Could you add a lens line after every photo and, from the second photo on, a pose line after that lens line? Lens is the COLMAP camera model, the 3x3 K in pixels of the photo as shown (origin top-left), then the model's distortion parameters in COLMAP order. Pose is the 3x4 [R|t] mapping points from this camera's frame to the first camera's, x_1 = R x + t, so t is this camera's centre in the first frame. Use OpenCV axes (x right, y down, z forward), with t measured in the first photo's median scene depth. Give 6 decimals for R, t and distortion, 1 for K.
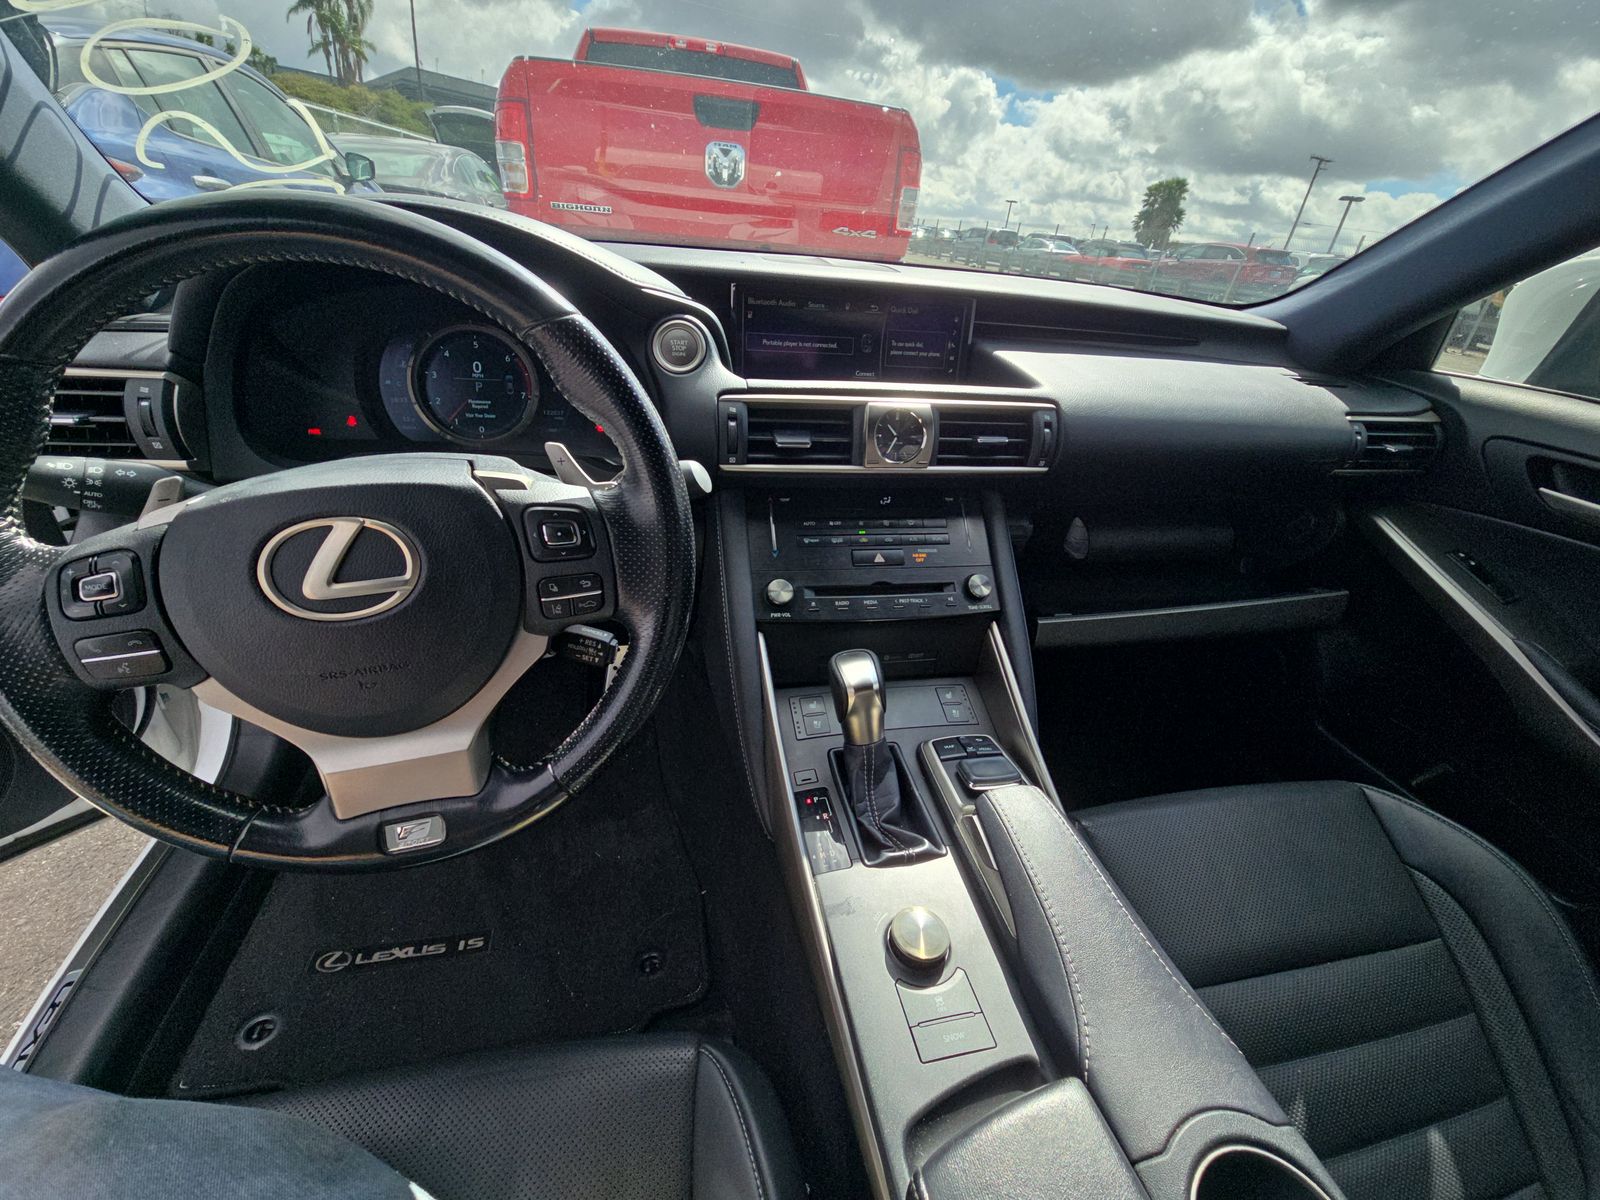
lens RADIAL K [[653.6, 0, 766.7], [0, 653.6, 601.9], [0, 0, 1]] dist [0.027425, -0.013839]
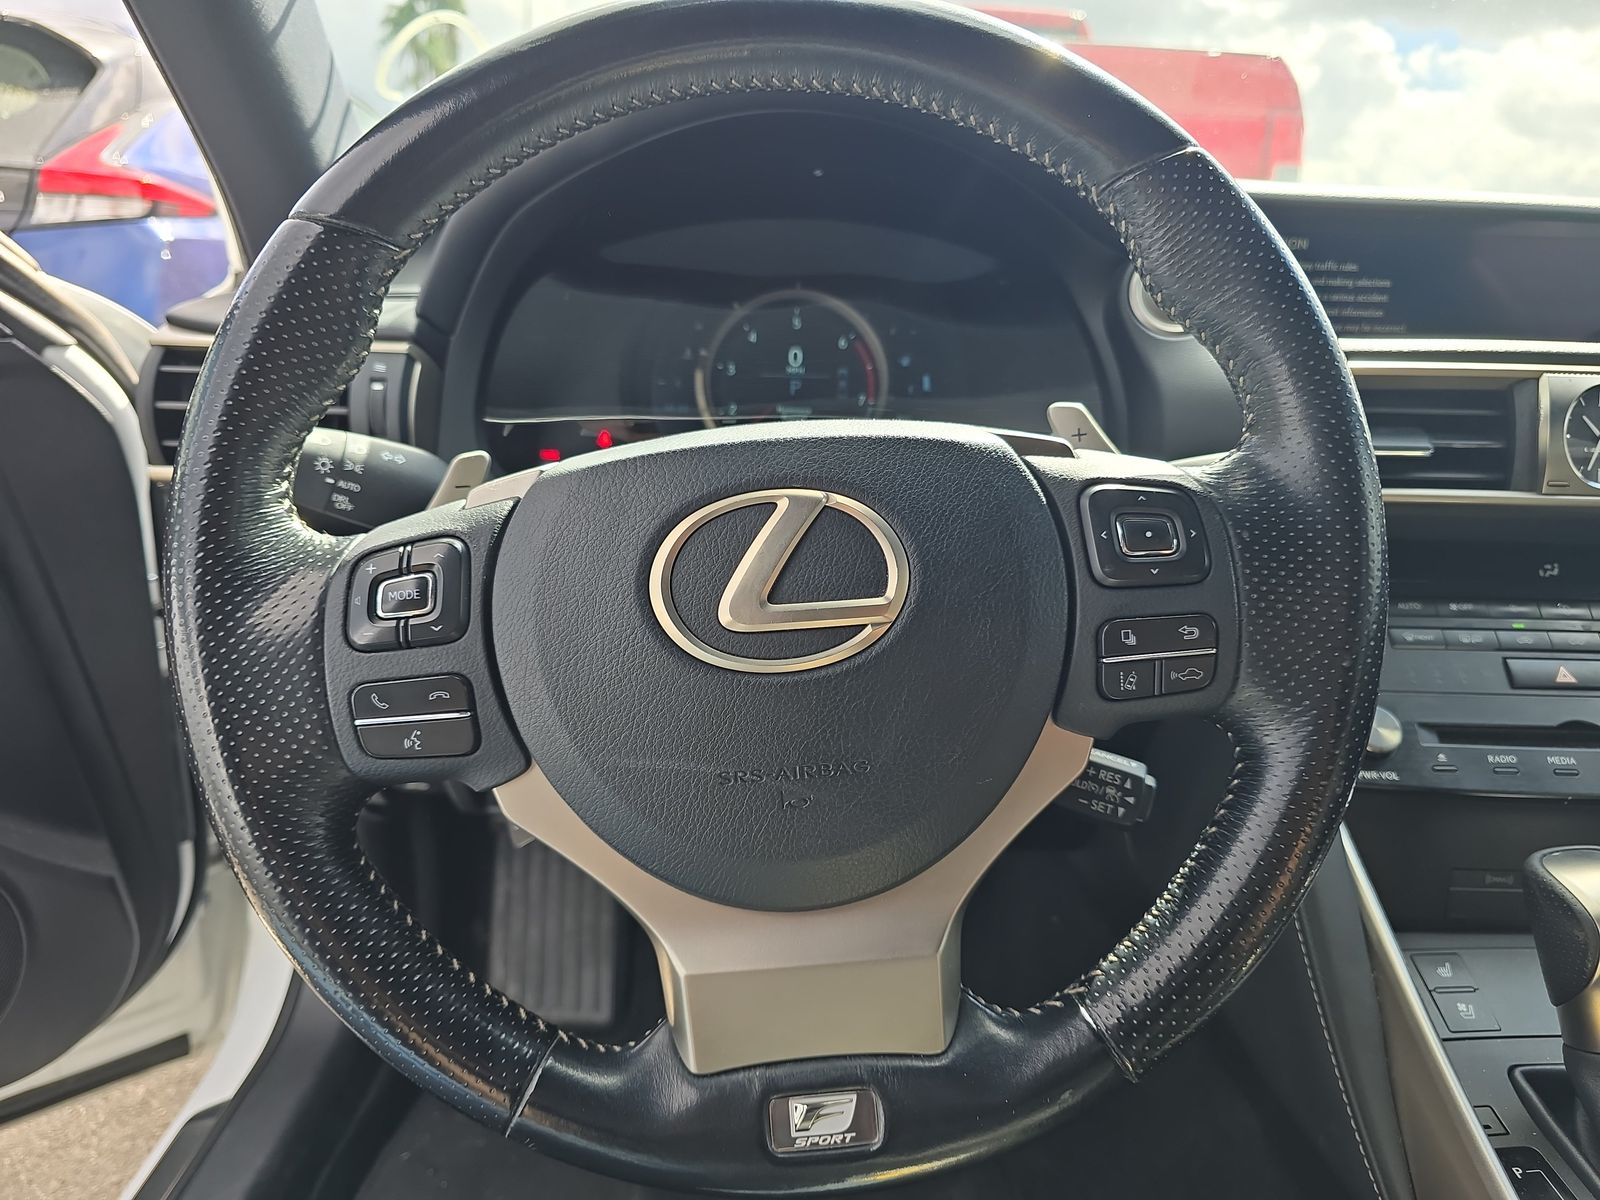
lens RADIAL K [[1096.2, 0, 800.0], [0, 1096.2, 600.0], [0, 0, 1]] dist [-0.003661, -0.004326]
pose [[0.980550, 0.013245, -0.195822, -0.393906], [-0.055274, 0.975974, -0.210759, 0.140874], [0.188325, 0.217484, 0.957724, 0.107800]]
